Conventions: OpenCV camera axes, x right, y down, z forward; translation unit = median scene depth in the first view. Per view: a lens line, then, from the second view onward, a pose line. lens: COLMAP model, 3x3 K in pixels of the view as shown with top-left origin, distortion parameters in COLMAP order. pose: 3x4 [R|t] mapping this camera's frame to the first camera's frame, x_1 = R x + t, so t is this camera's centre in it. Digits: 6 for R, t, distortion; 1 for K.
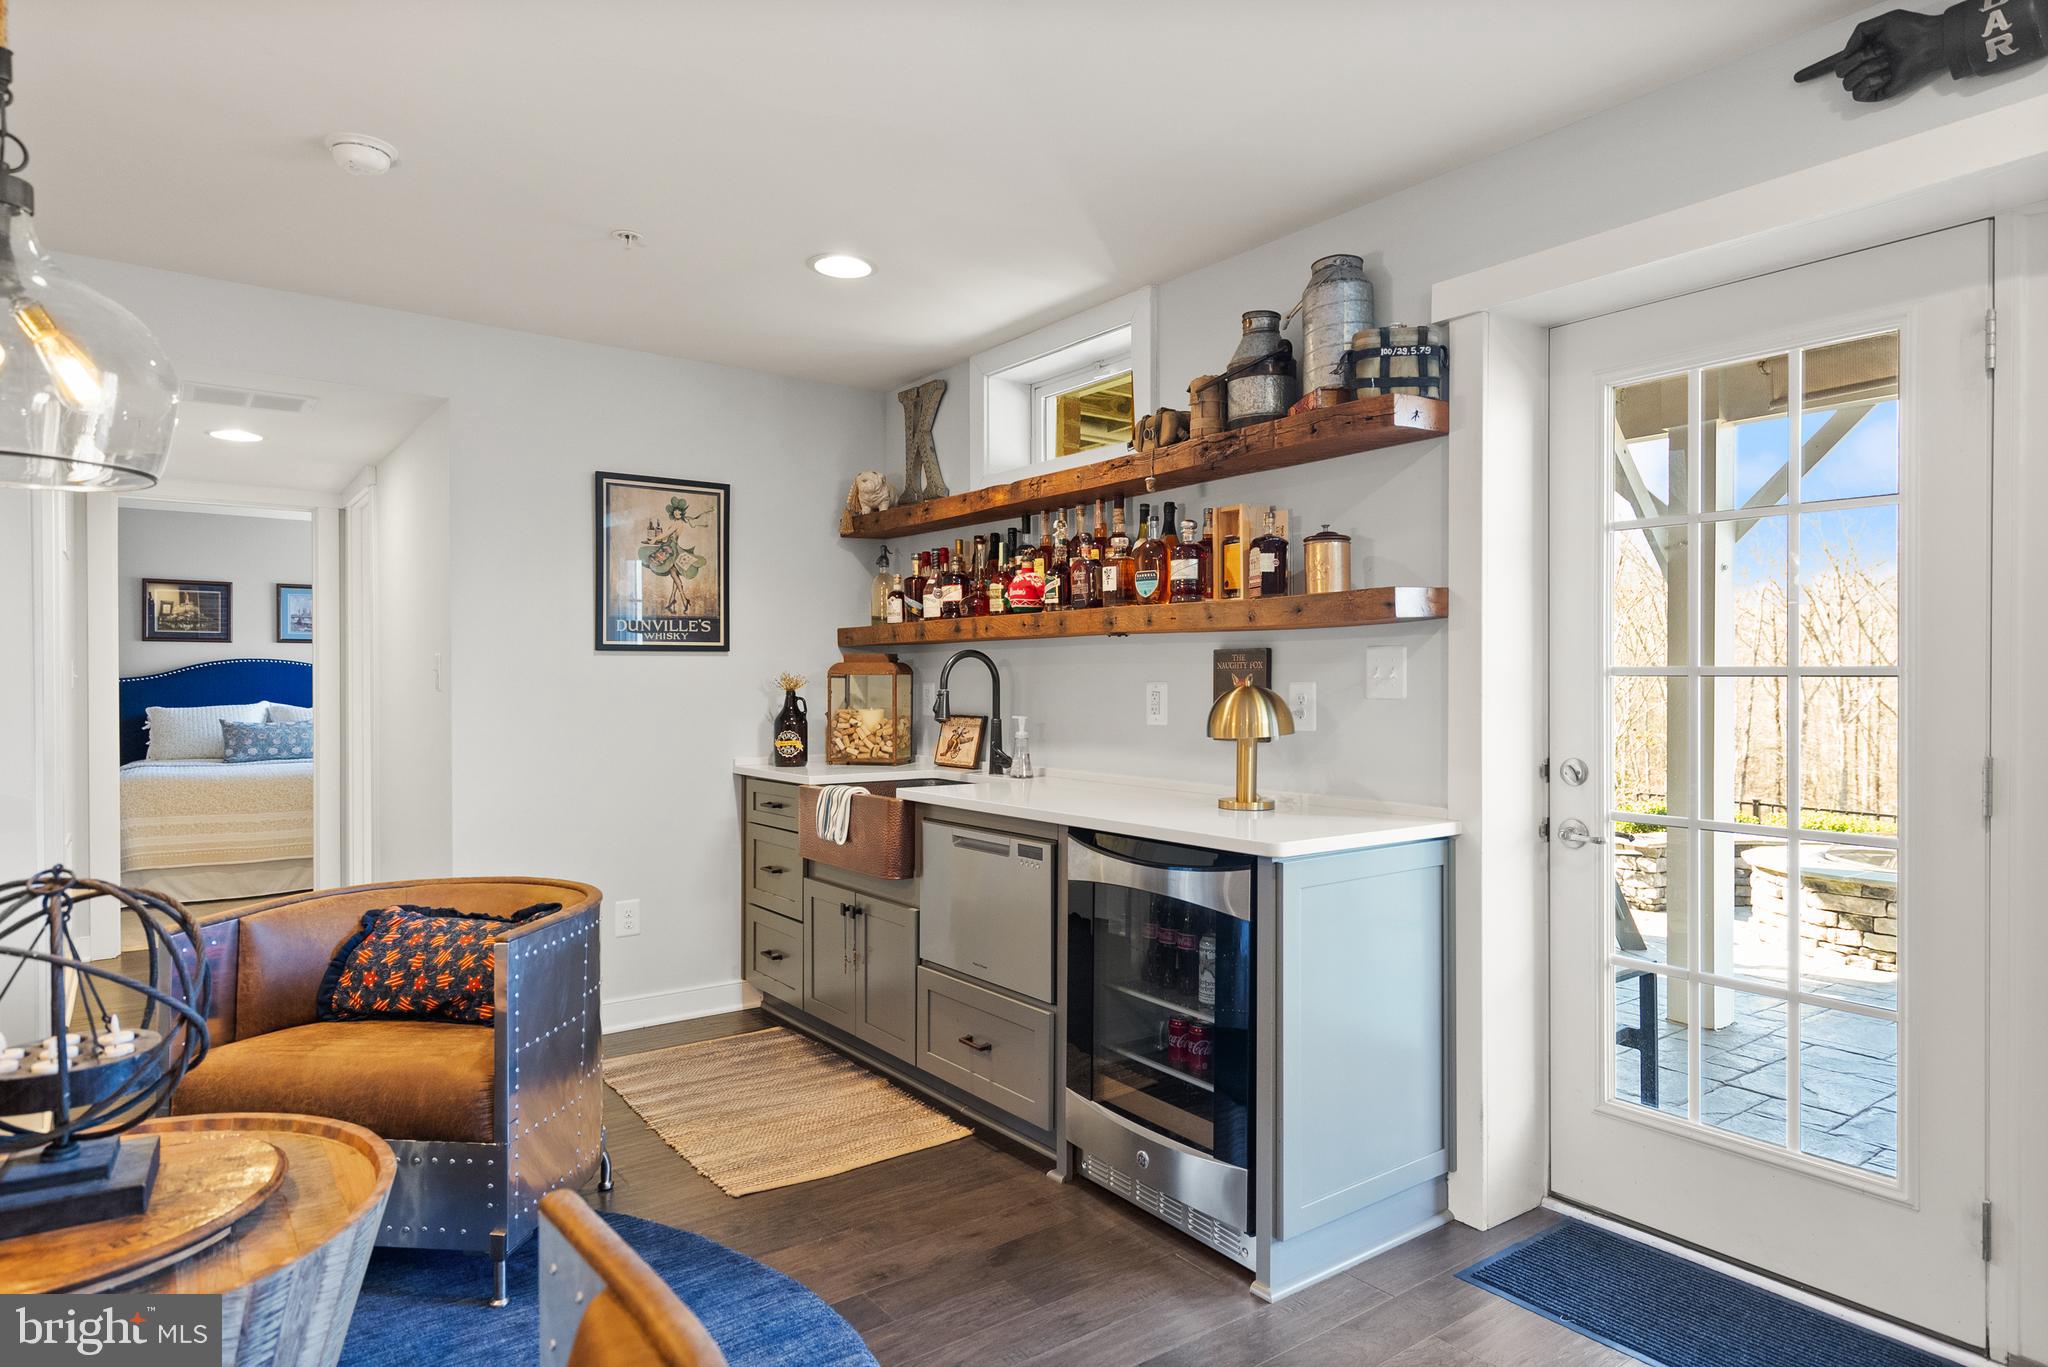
lens RADIAL K [[1160.5, 0, 1024.1], [0, 1160.5, 704.3], [0, 0, 1]] dist [0.008879, 0.002890]
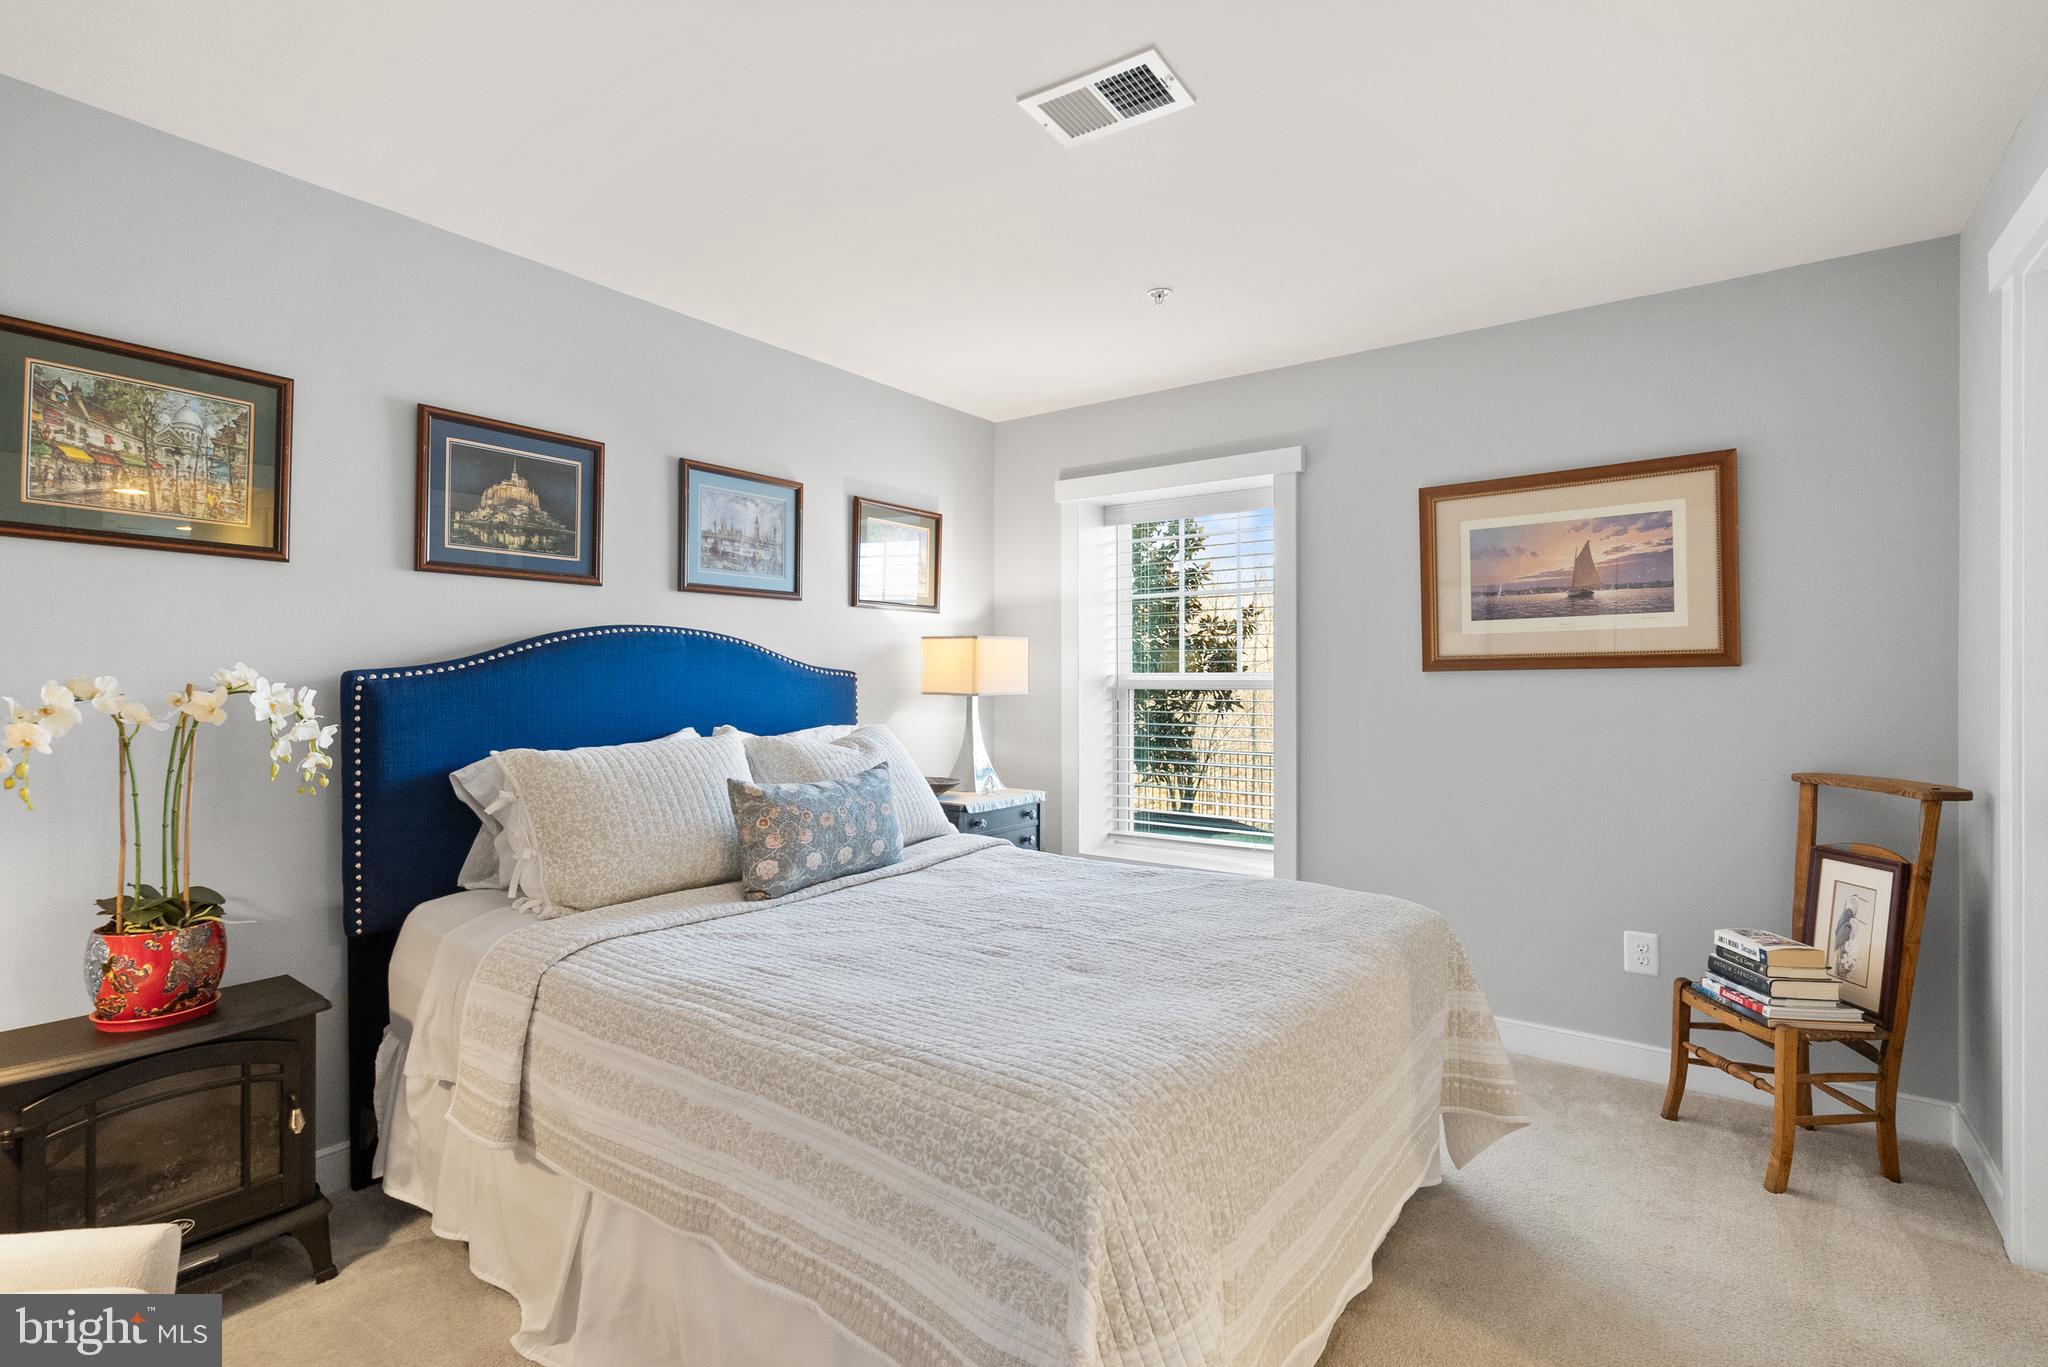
lens RADIAL K [[950.3, 0, 1020.8], [0, 950.3, 678.0], [0, 0, 1]] dist [0.000296, 0.002191]
pose [[0.956114, 0.000214, 0.292994, -0.689582], [0.005161, 0.999832, -0.017574, -0.013976], [-0.292949, 0.018315, 0.955953, 0.680751]]
